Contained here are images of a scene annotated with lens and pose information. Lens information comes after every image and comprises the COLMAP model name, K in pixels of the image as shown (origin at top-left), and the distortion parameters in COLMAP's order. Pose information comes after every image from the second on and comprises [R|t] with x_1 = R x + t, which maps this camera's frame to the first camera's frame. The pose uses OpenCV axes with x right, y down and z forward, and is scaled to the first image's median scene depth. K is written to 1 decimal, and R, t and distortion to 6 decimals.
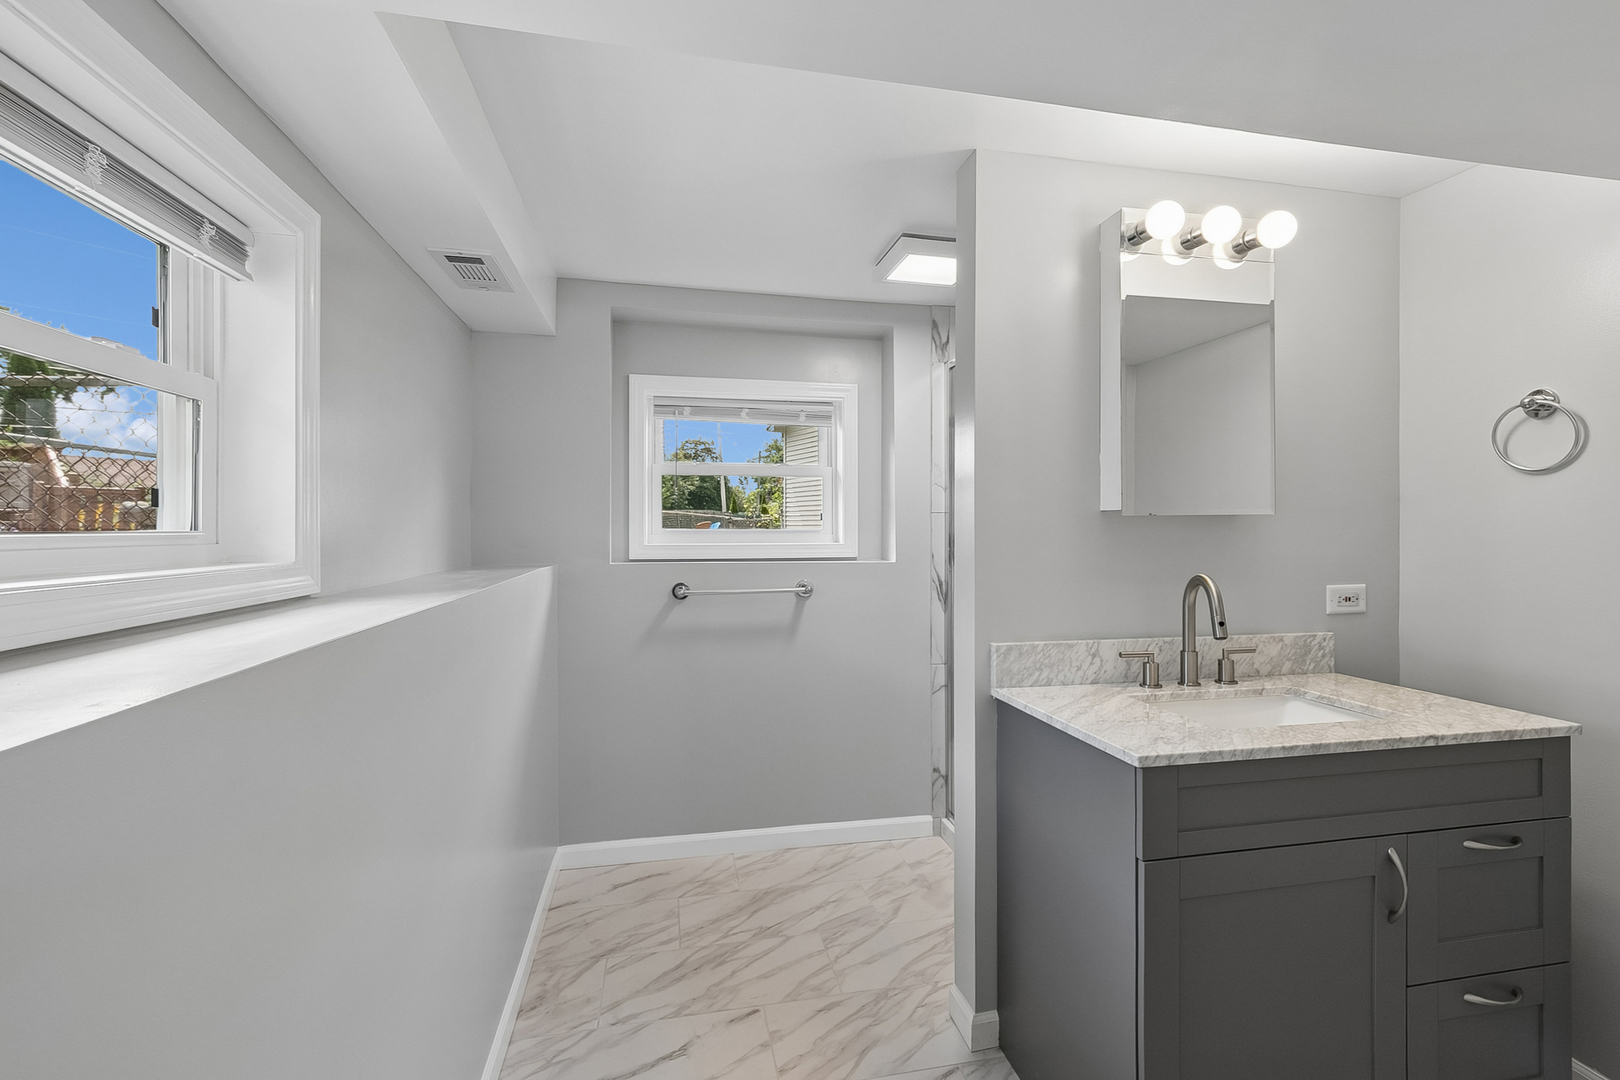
lens RADIAL K [[744.2, 0, 821.6], [0, 744.2, 519.1], [0, 0, 1]] dist [0.002603, 0.000490]
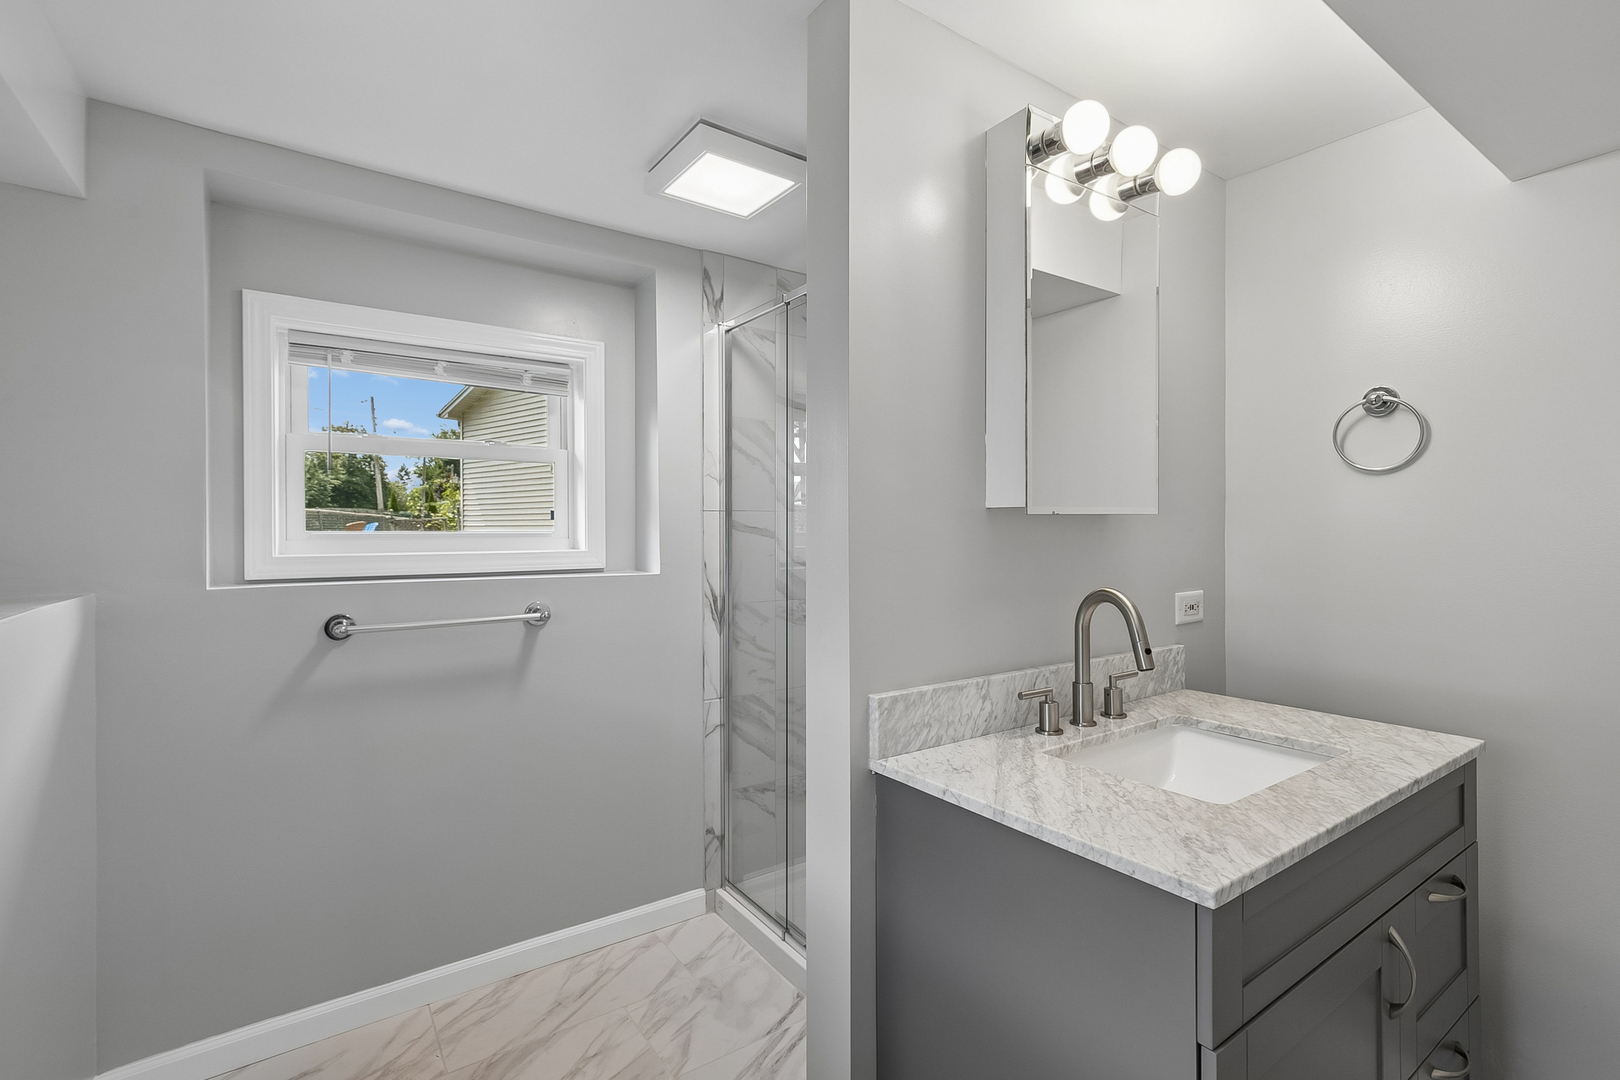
lens RADIAL K [[741.9, 0, 805.1], [0, 741.9, 531.3], [0, 0, 1]] dist [0.002302, 0.001120]
pose [[0.924522, -0.002430, 0.381121, -0.061170], [-0.003323, 0.999890, 0.014436, 0.001877], [-0.381114, -0.014613, 0.924412, 0.248714]]
